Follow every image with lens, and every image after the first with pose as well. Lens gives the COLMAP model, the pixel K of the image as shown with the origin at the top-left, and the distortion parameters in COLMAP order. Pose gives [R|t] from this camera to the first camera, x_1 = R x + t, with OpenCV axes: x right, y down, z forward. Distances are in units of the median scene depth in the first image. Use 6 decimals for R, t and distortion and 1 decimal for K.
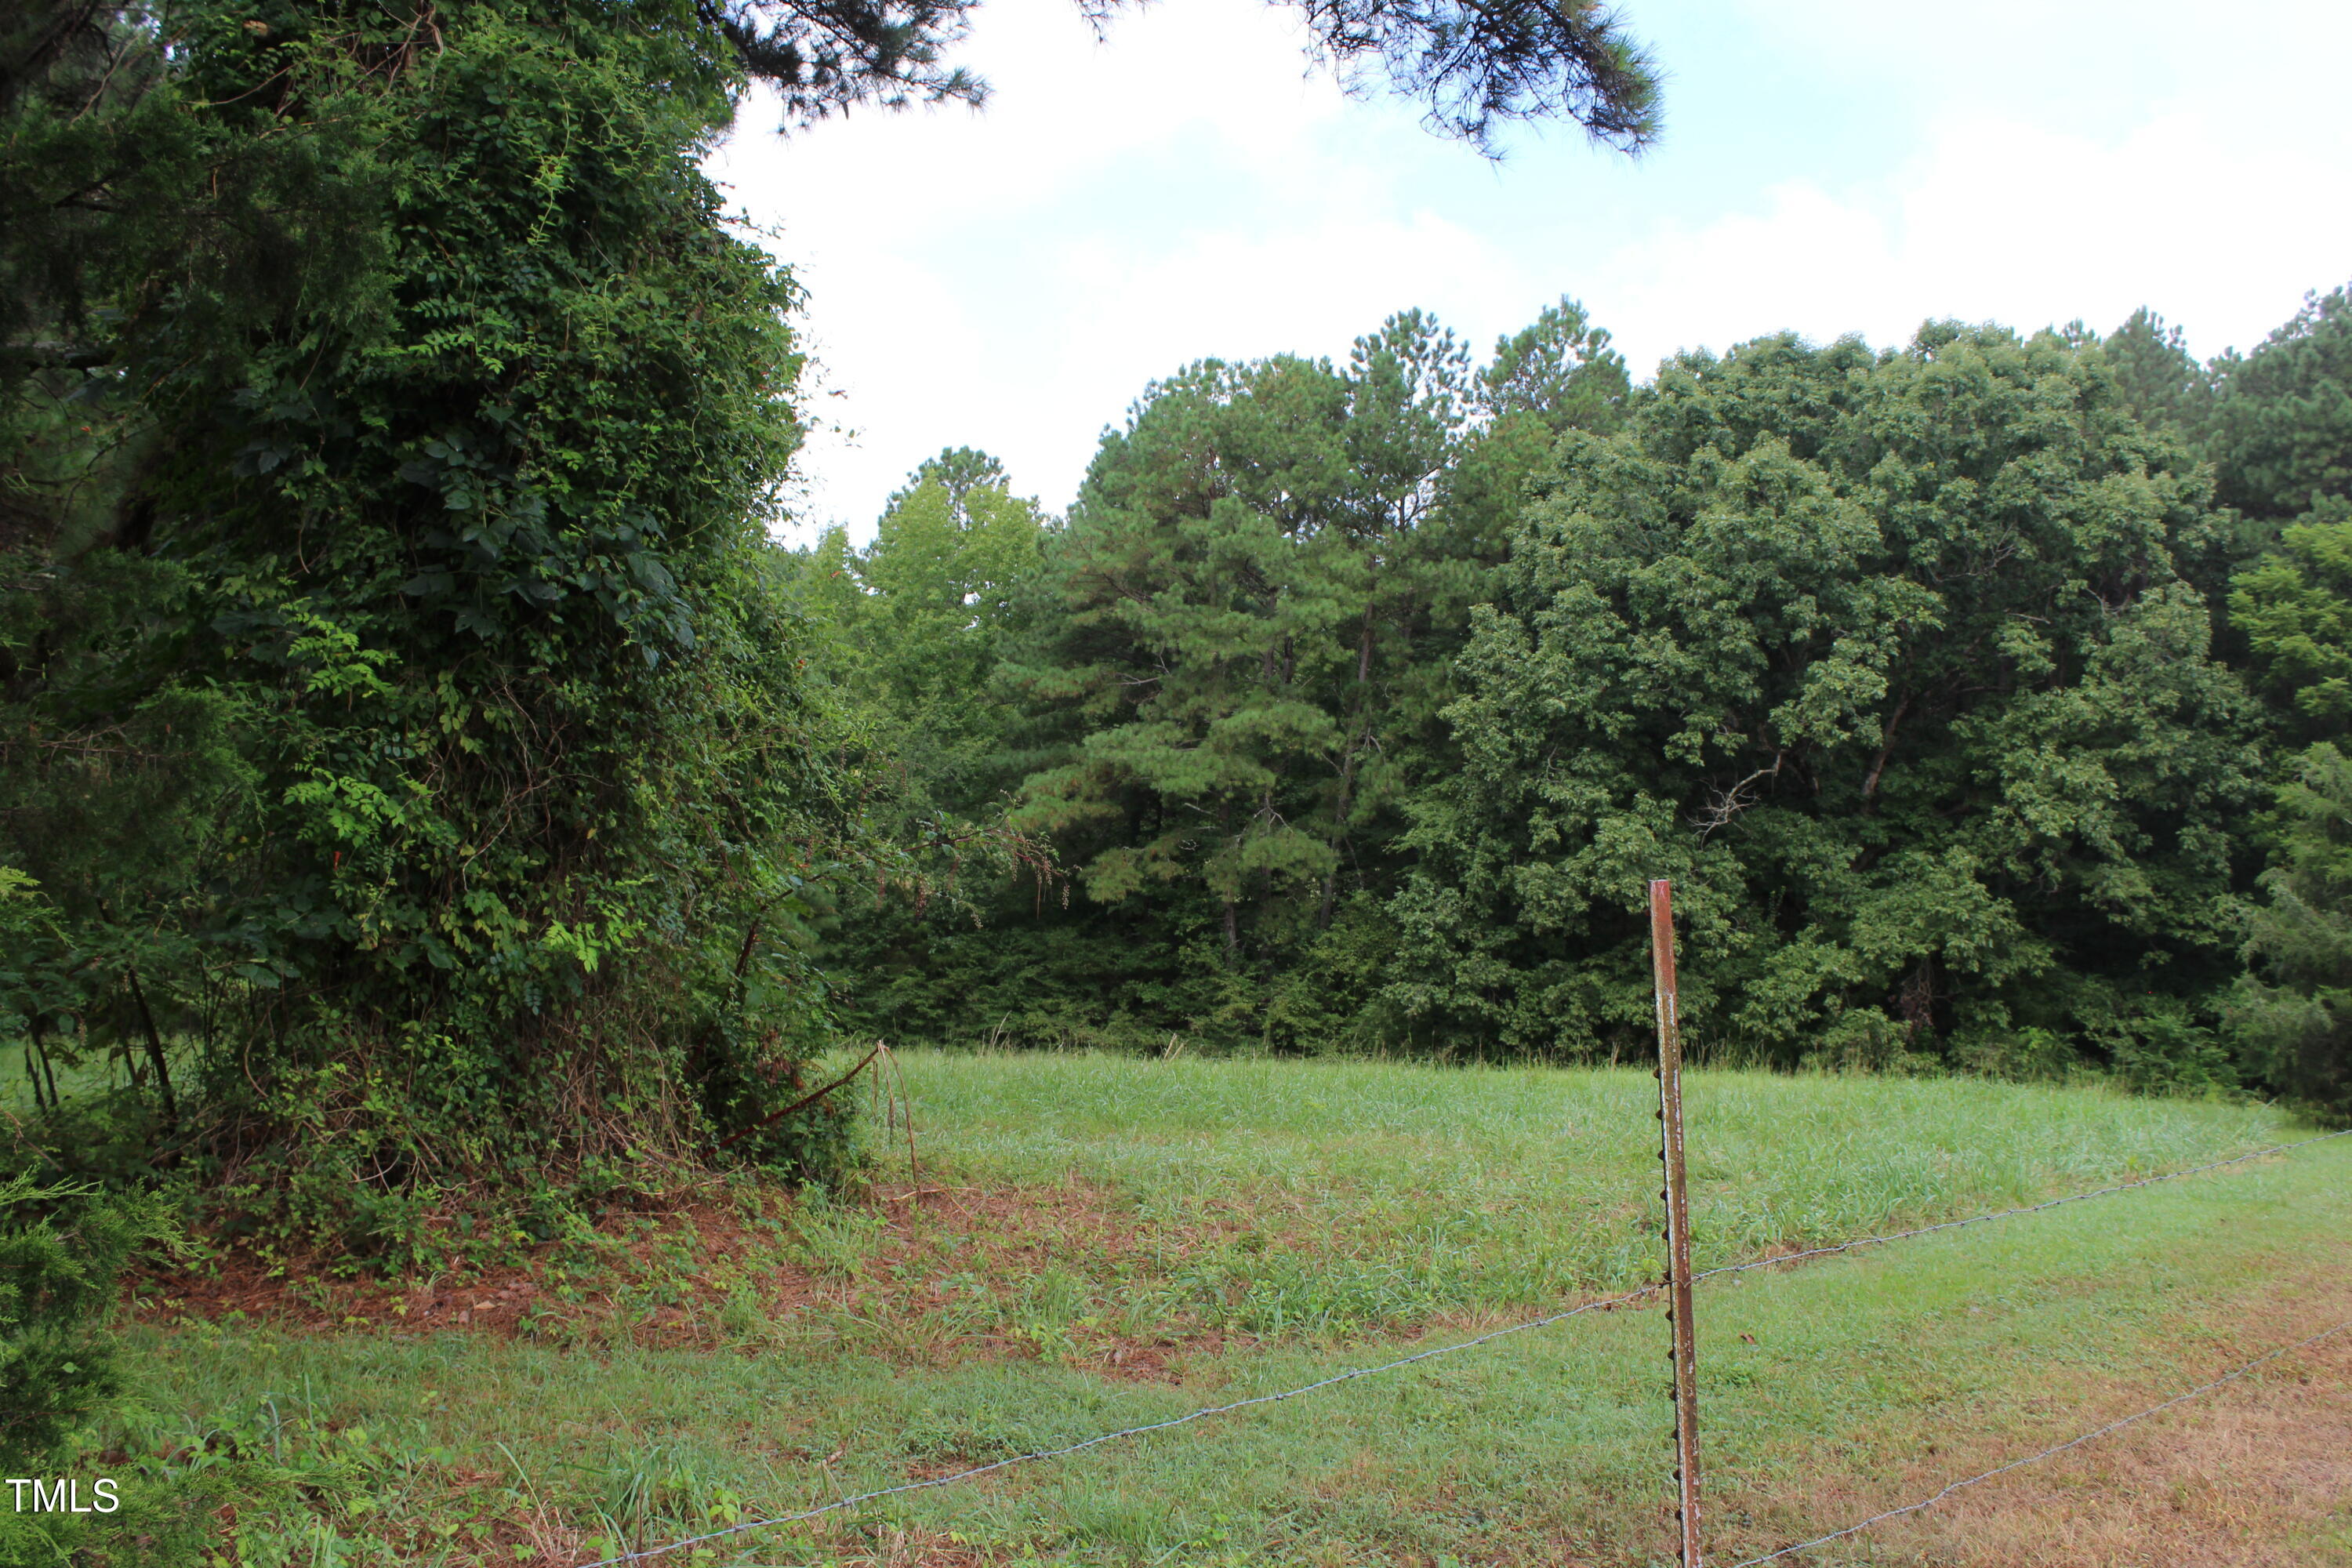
lens RADIAL K [[2209.7, 0, 1165.9], [0, 2209.7, 788.1], [0, 0, 1]] dist [-0.141223, 0.146976]
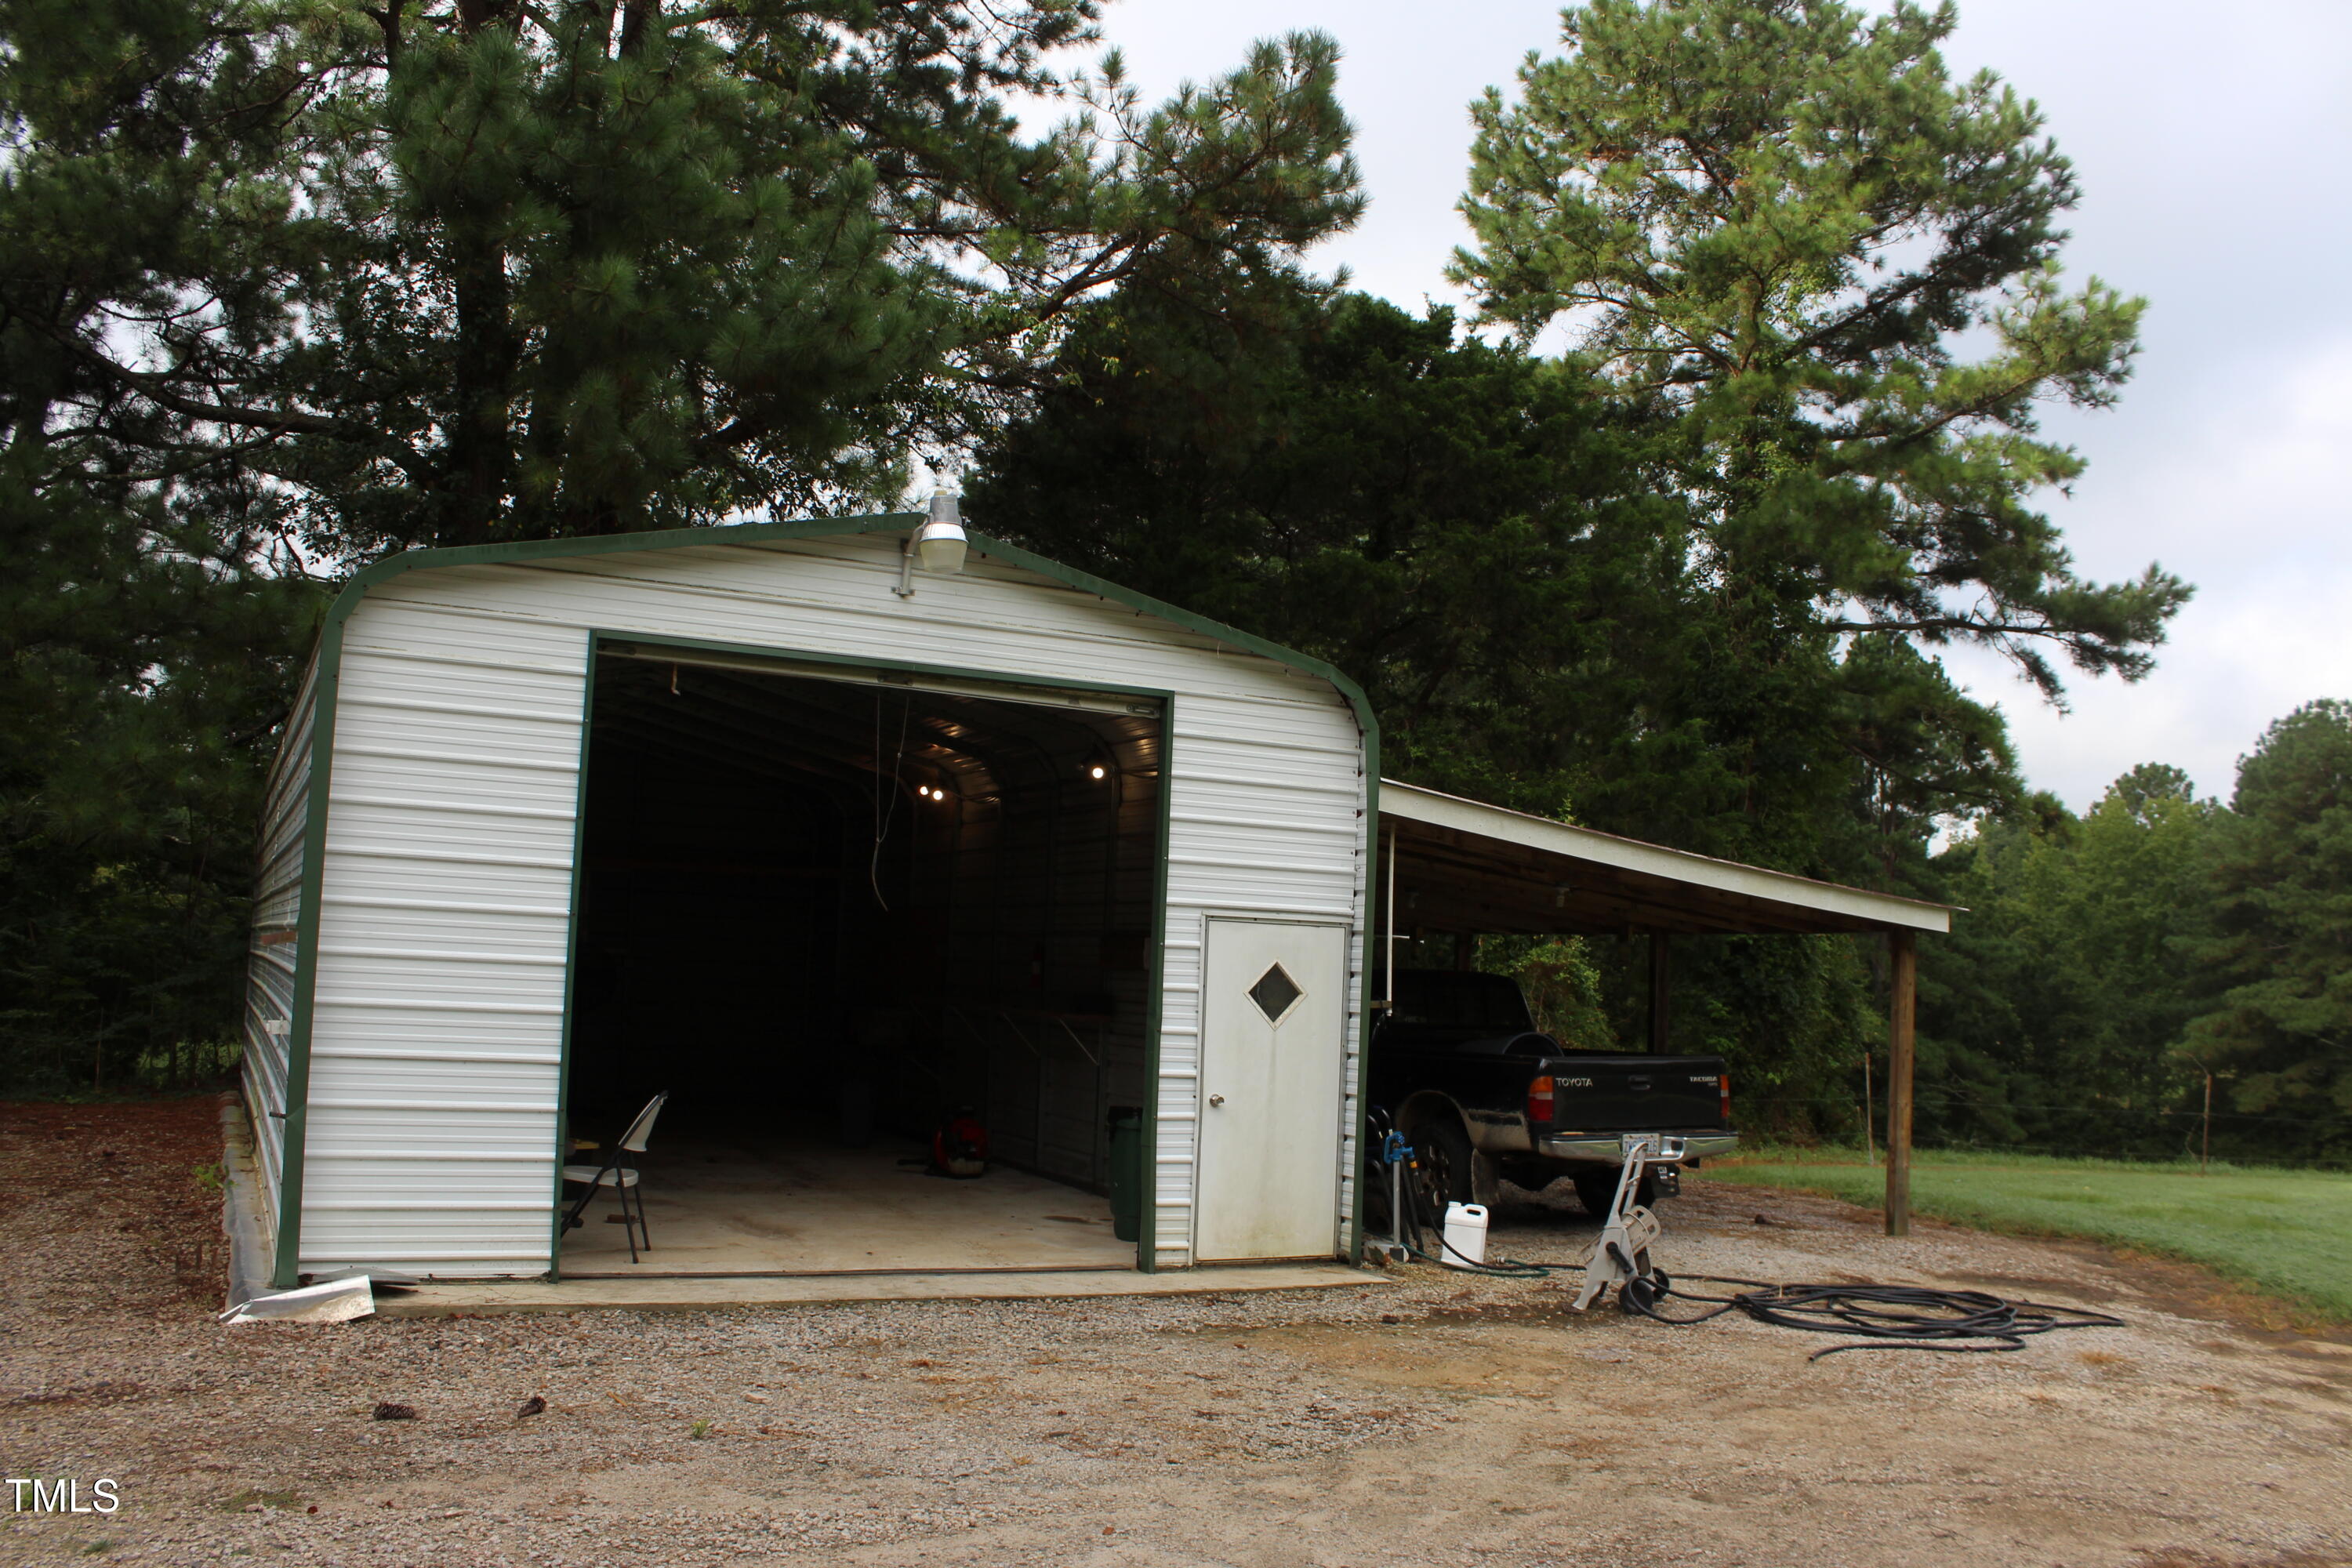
lens RADIAL K [[2014.6, 0, 1168.1], [0, 2014.6, 795.3], [0, 0, 1]] dist [-0.165642, 0.168278]
pose [[0.816013, -0.063729, -0.574510, 0.132880], [-0.003002, 0.993423, -0.114461, -0.003633], [0.578026, 0.095127, 0.810455, -0.372904]]
